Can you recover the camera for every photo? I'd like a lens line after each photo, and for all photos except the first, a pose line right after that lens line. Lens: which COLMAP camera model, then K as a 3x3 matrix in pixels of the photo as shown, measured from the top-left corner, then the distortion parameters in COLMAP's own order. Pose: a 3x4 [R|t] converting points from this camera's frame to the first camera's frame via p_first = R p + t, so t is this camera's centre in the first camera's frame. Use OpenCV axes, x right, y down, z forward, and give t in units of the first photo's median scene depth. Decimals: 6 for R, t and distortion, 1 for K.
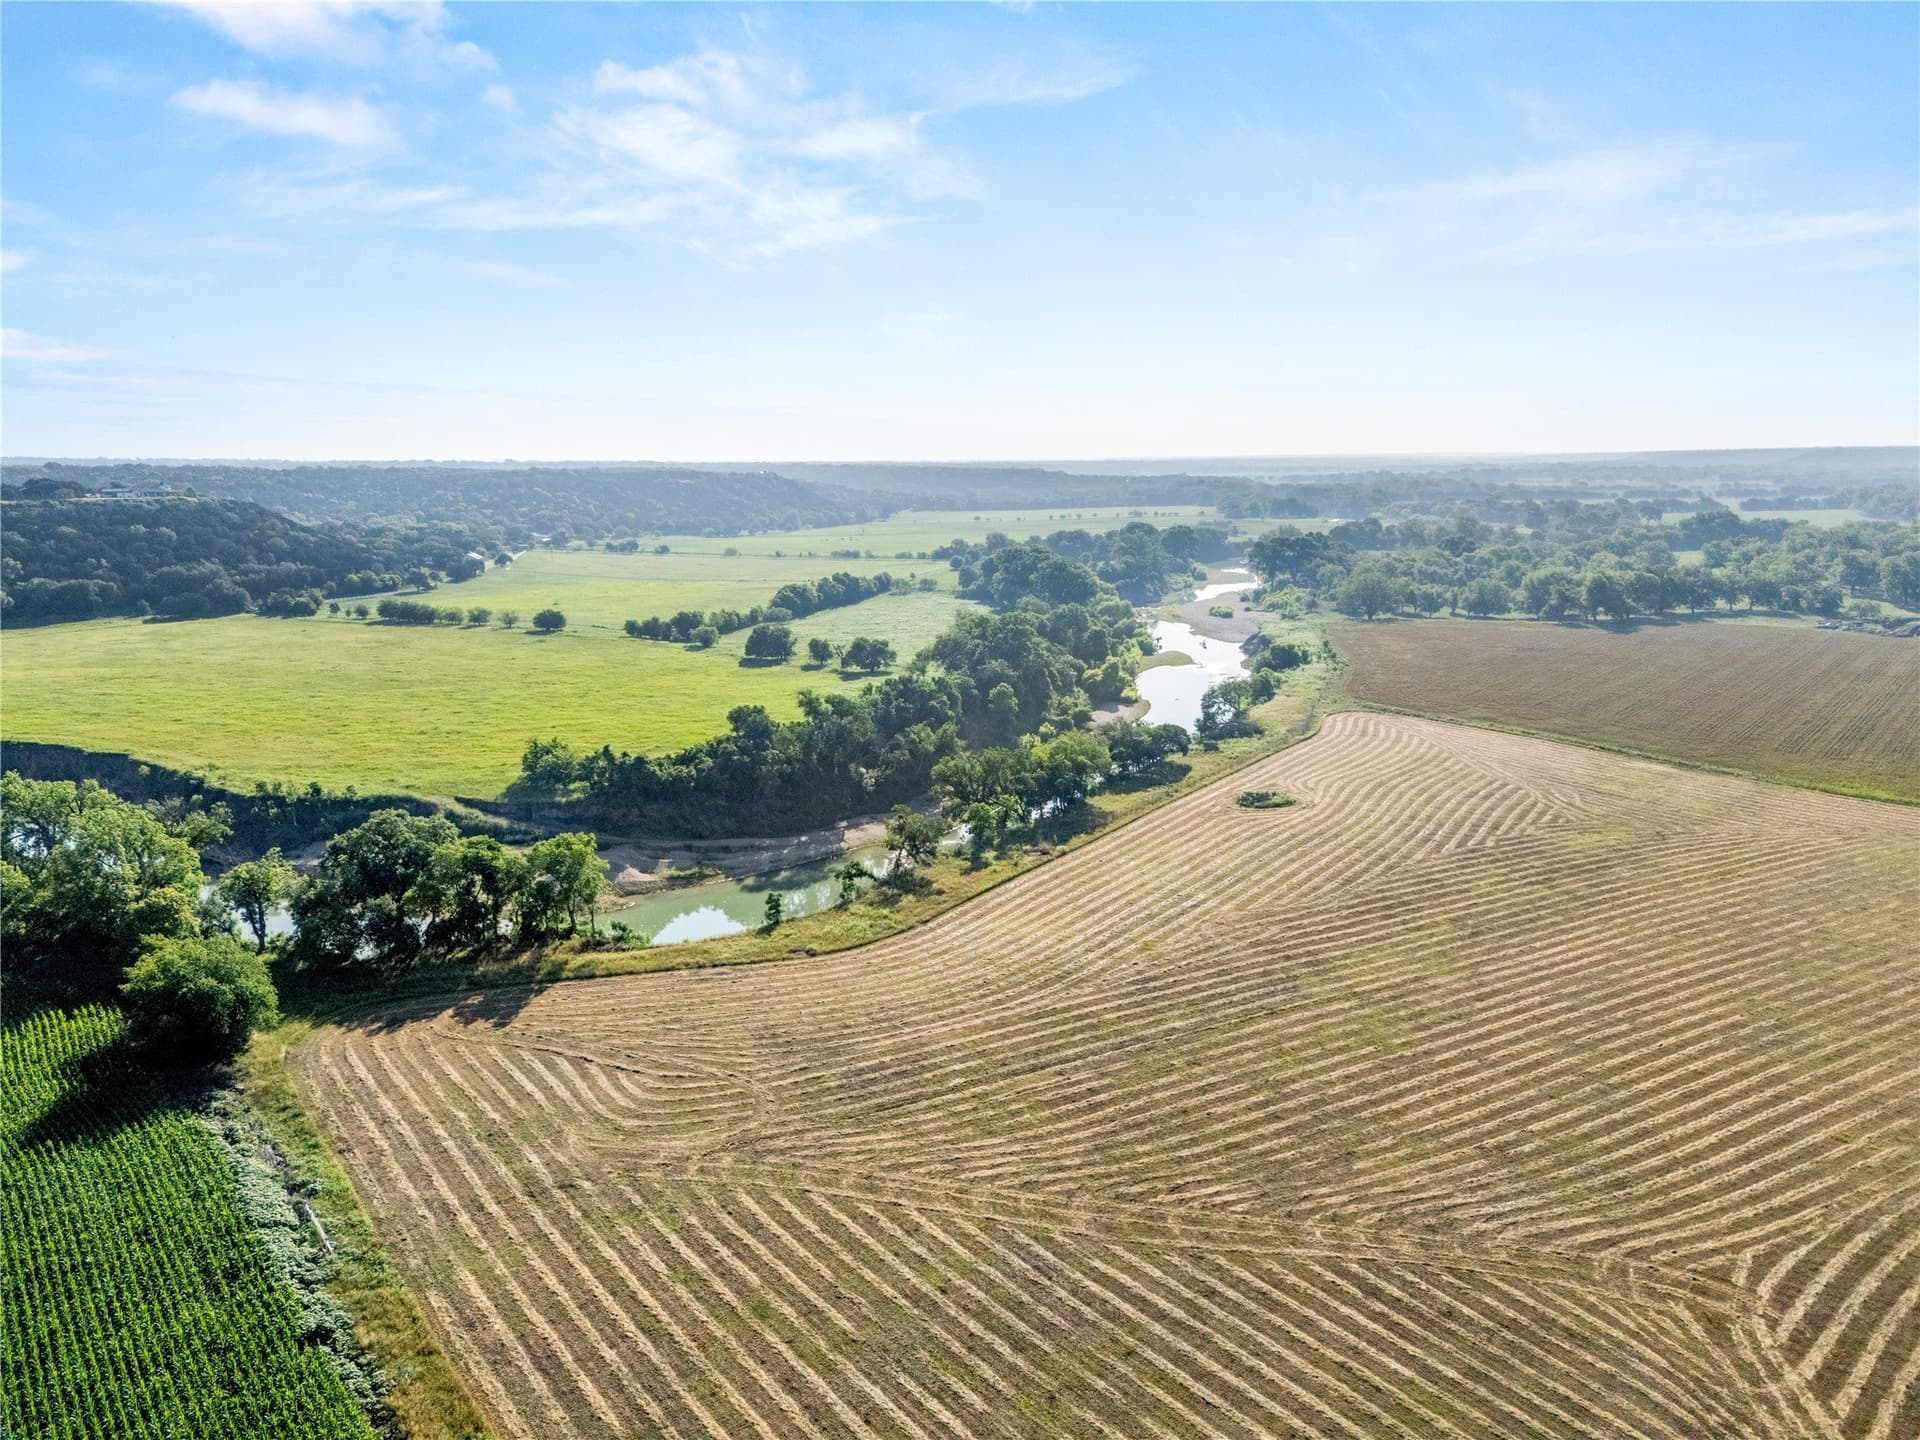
lens RADIAL K [[1421.7, 0, 956.6], [0, 1421.7, 722.3], [0, 0, 1]] dist [0.055360, -0.031284]
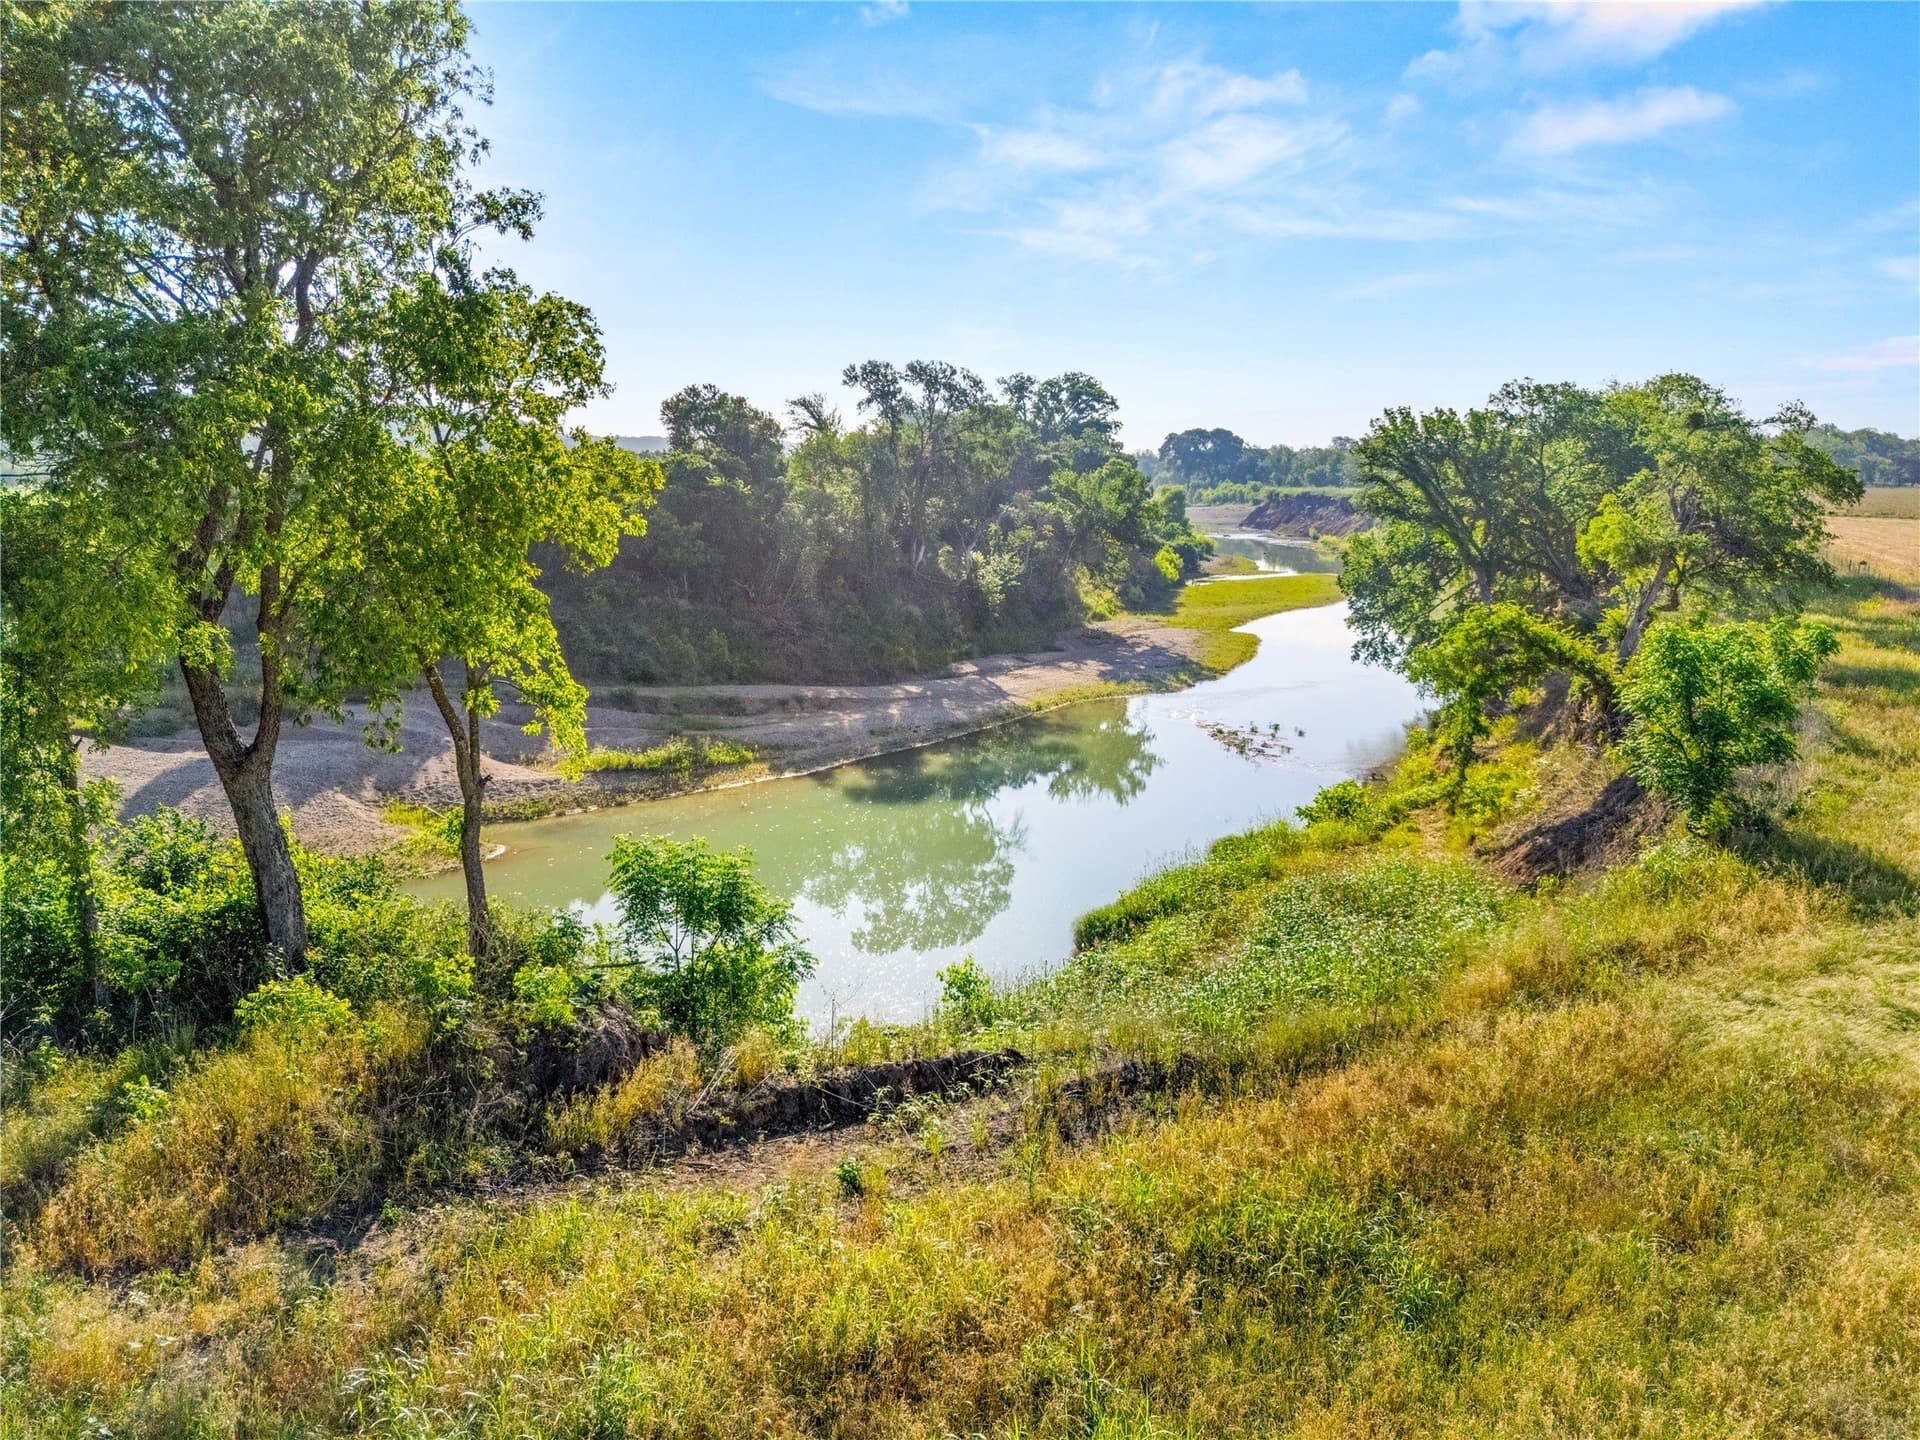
lens RADIAL K [[1421.7, 0, 956.6], [0, 1421.7, 722.3], [0, 0, 1]] dist [0.055360, -0.031284]
pose [[0.983800, -0.024731, 0.177555, -0.090274], [0.024438, 0.999694, 0.003836, 0.049619], [-0.177595, 0.000566, 0.984103, 0.337430]]
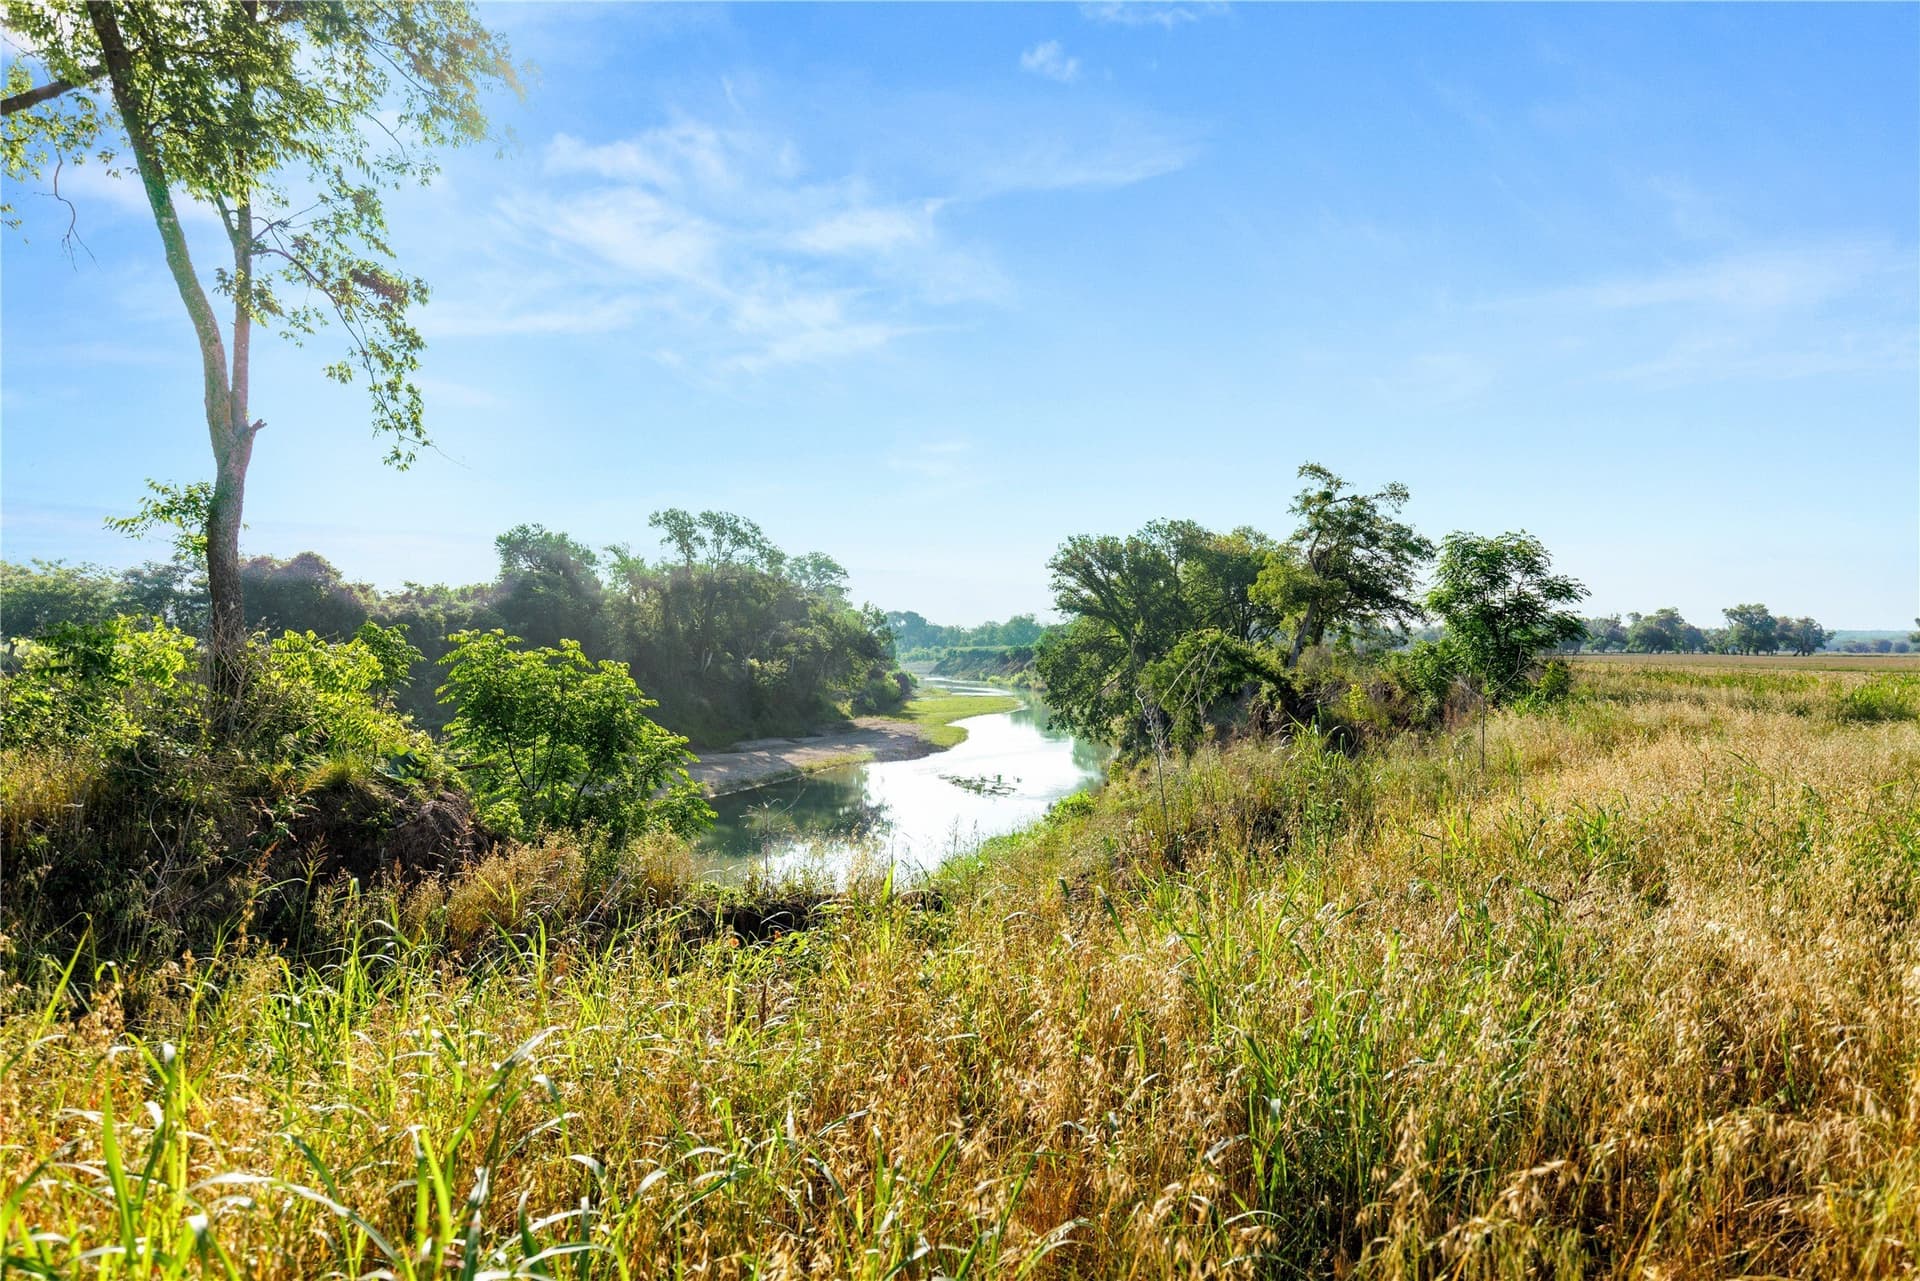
lens RADIAL K [[1023.9, 0, 958.8], [0, 1023.9, 640.7], [0, 0, 1]] dist [-0.019289, -0.000100]
pose [[0.915803, 0.012810, 0.401423, -0.091797], [0.060400, 0.983731, -0.169189, 0.058447], [-0.397059, 0.179190, 0.900130, 0.357770]]
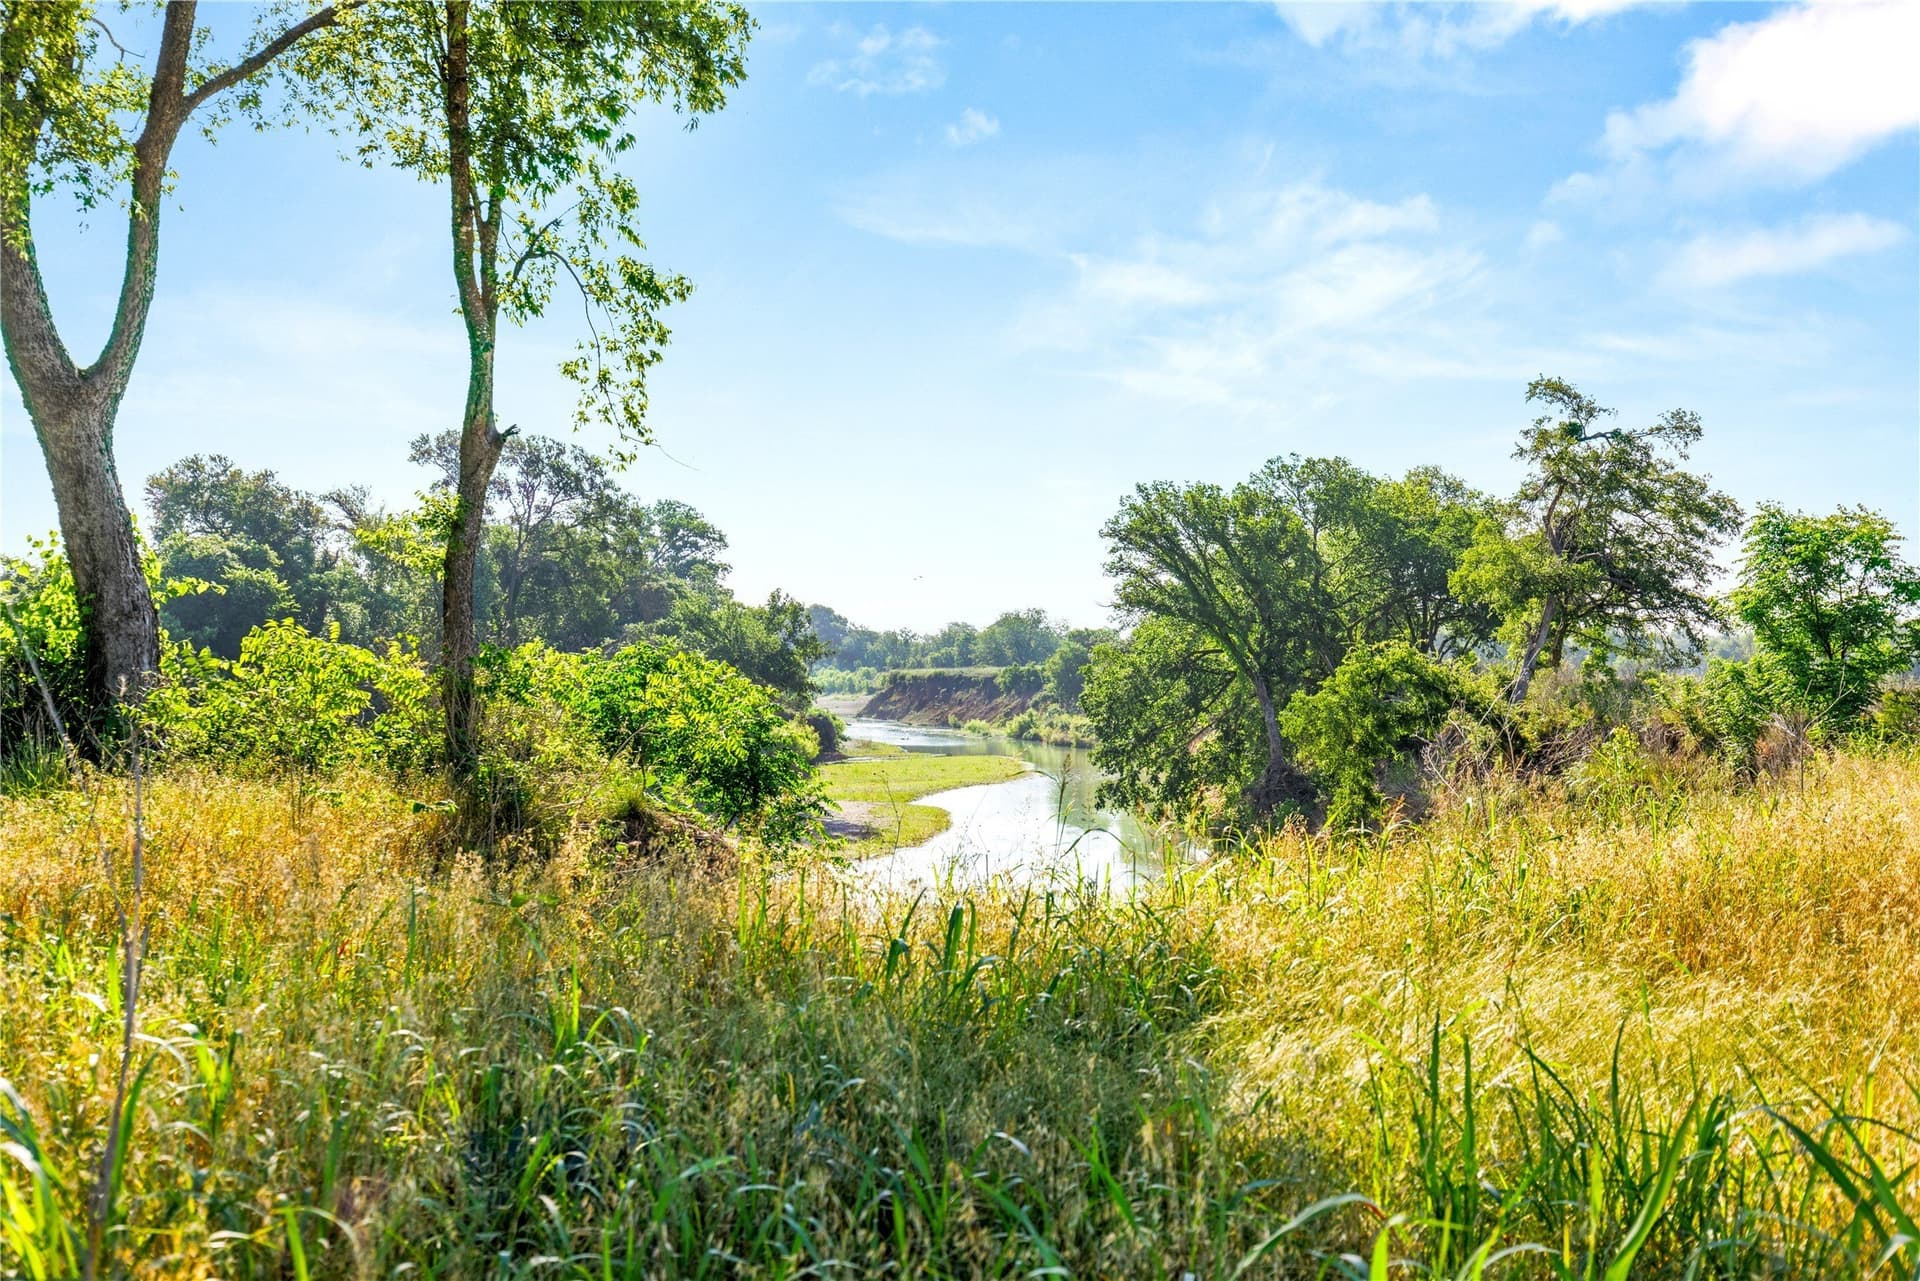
lens RADIAL K [[1839.4, 0, 963.5], [0, 1839.4, 648.2], [0, 0, 1]] dist [0.008331, -0.096269]
pose [[0.900550, 0.016017, 0.434458, -0.102214], [0.065407, 0.982956, -0.171815, 0.060114], [-0.429804, 0.183144, 0.884153, 0.348858]]
